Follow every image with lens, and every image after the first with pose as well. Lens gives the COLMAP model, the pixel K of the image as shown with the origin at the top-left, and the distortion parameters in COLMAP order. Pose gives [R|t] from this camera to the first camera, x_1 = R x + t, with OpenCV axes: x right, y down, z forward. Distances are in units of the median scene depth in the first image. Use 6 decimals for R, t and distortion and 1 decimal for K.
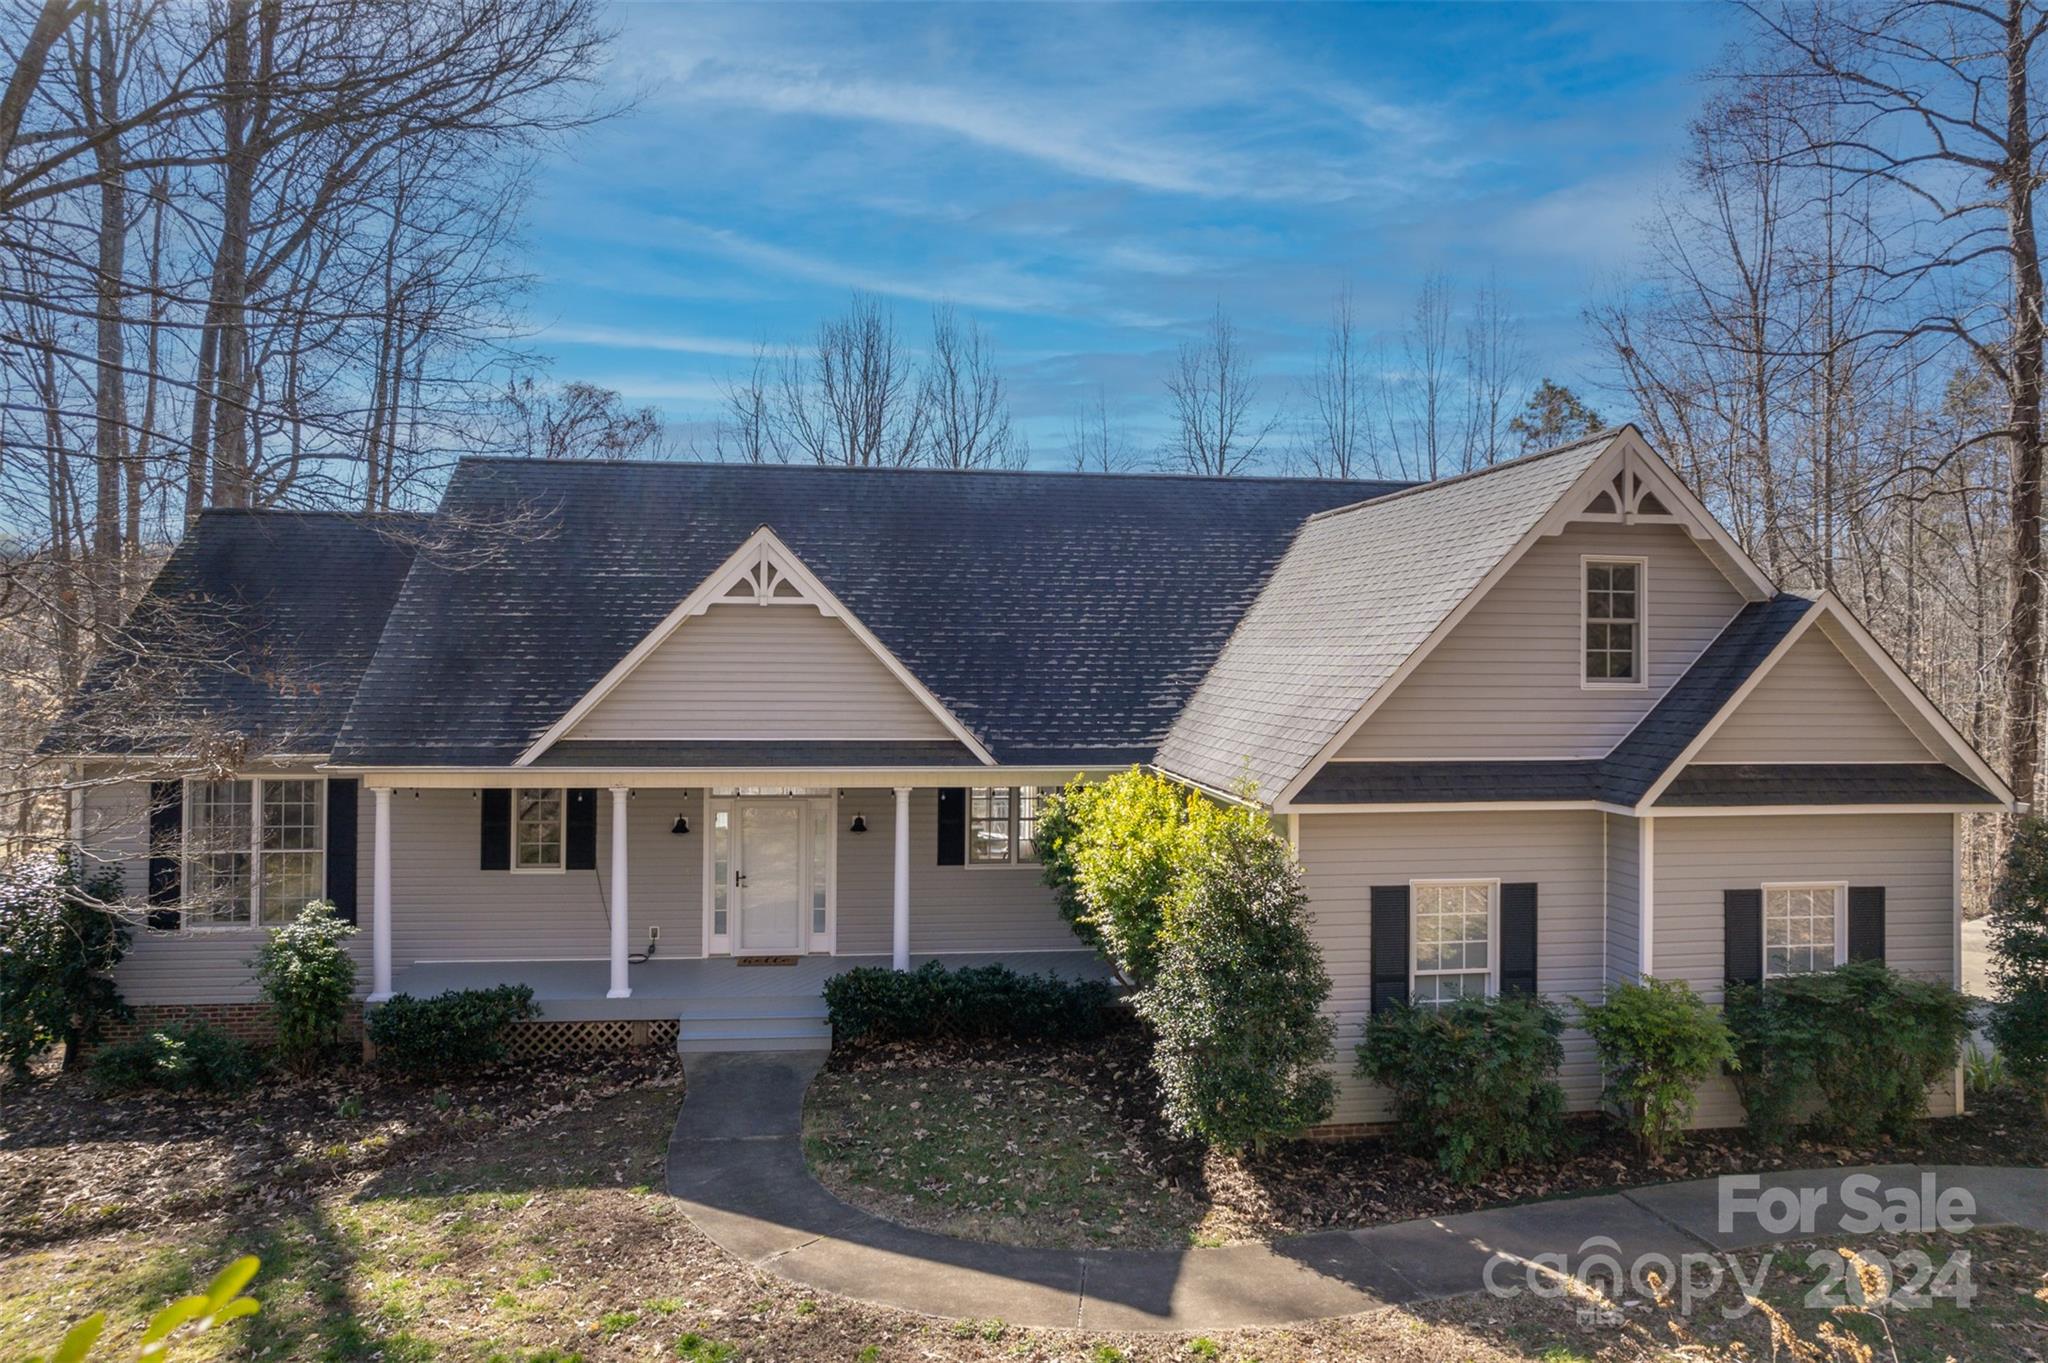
lens RADIAL K [[1350.8, 0, 1017.6], [0, 1350.8, 659.8], [0, 0, 1]] dist [-0.072848, 0.064089]
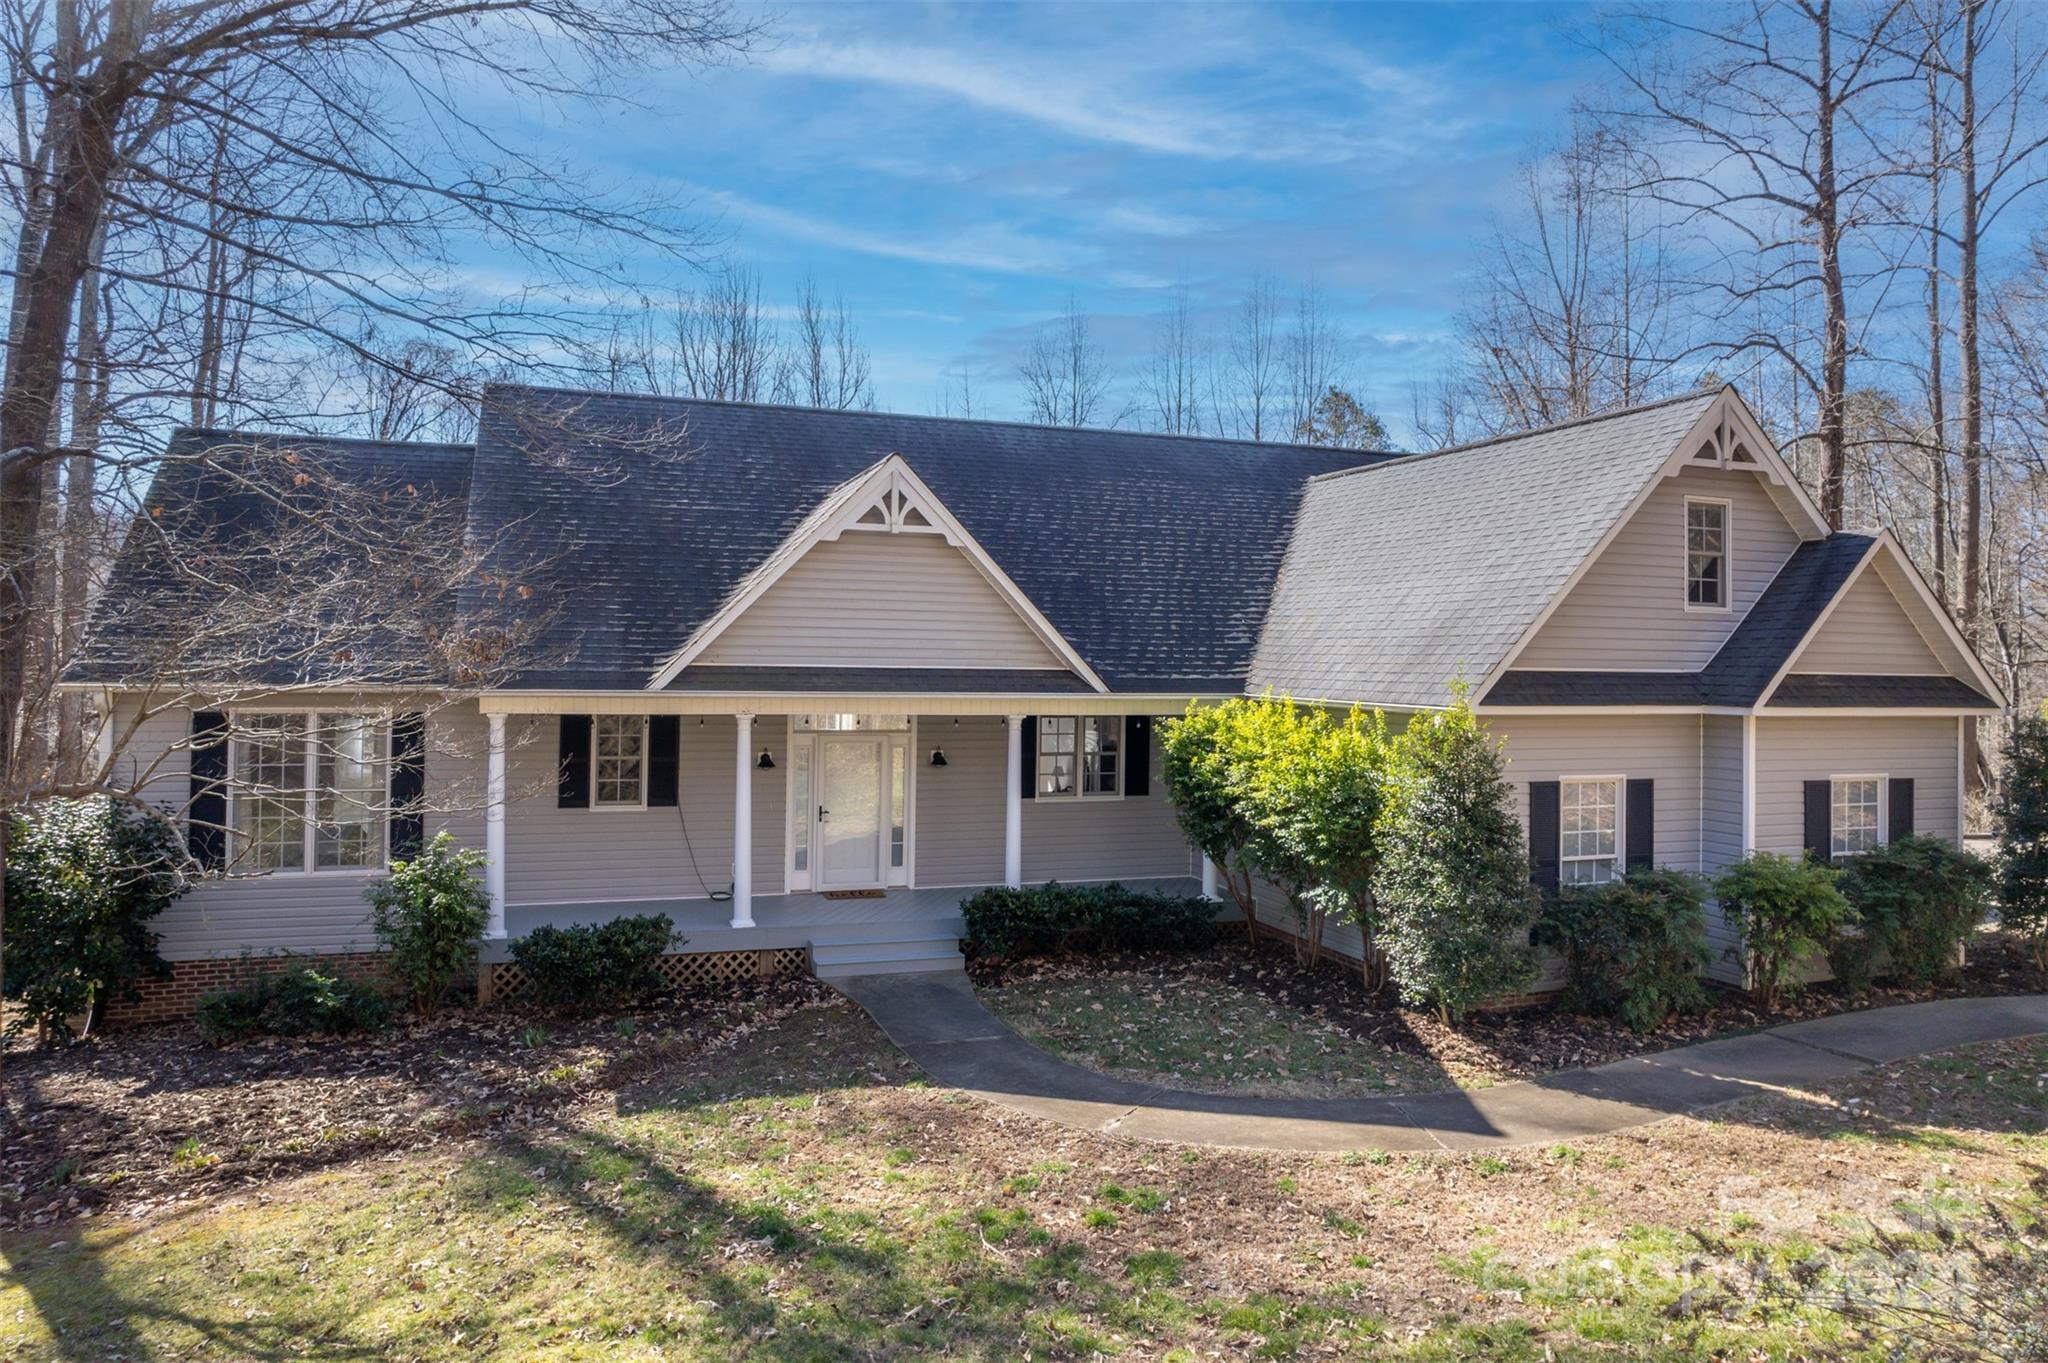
lens RADIAL K [[1350.8, 0, 1017.6], [0, 1350.8, 659.8], [0, 0, 1]] dist [-0.072848, 0.064089]
pose [[0.978791, 0.006700, 0.204752, -0.316859], [-0.006502, 0.999978, -0.001641, 0.058010], [-0.204758, 0.000275, 0.978813, -0.008741]]
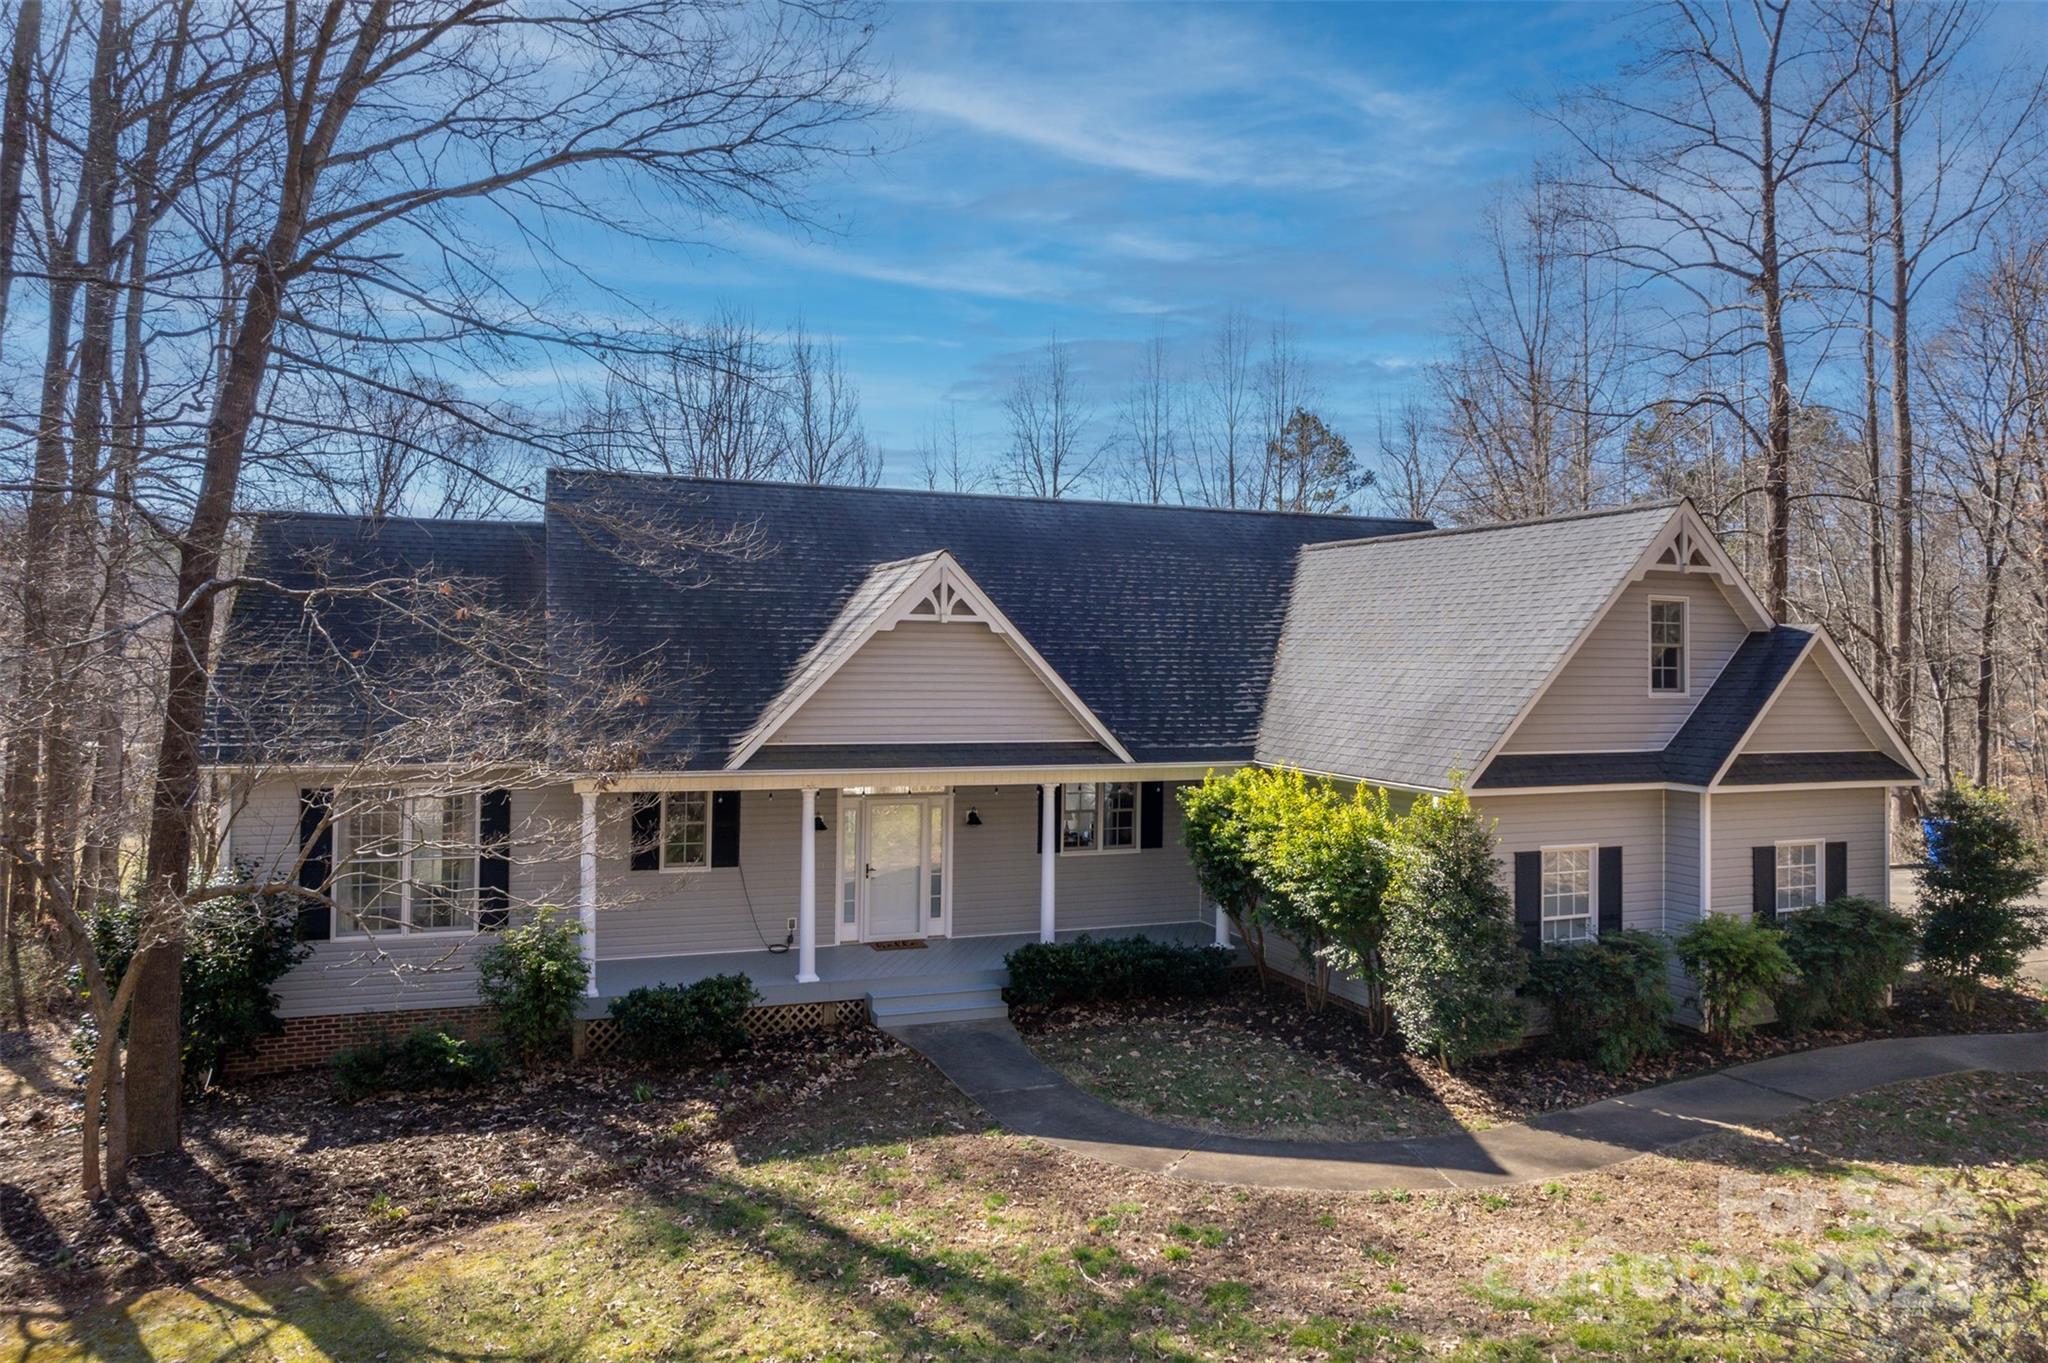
lens RADIAL K [[1360.9, 0, 1016.7], [0, 1360.9, 641.8], [0, 0, 1]] dist [-0.068427, 0.053199]
pose [[0.971729, 0.007860, 0.235966, -0.411399], [-0.005109, 0.999912, -0.012271, -0.011285], [-0.236042, 0.010719, 0.971684, -0.113572]]
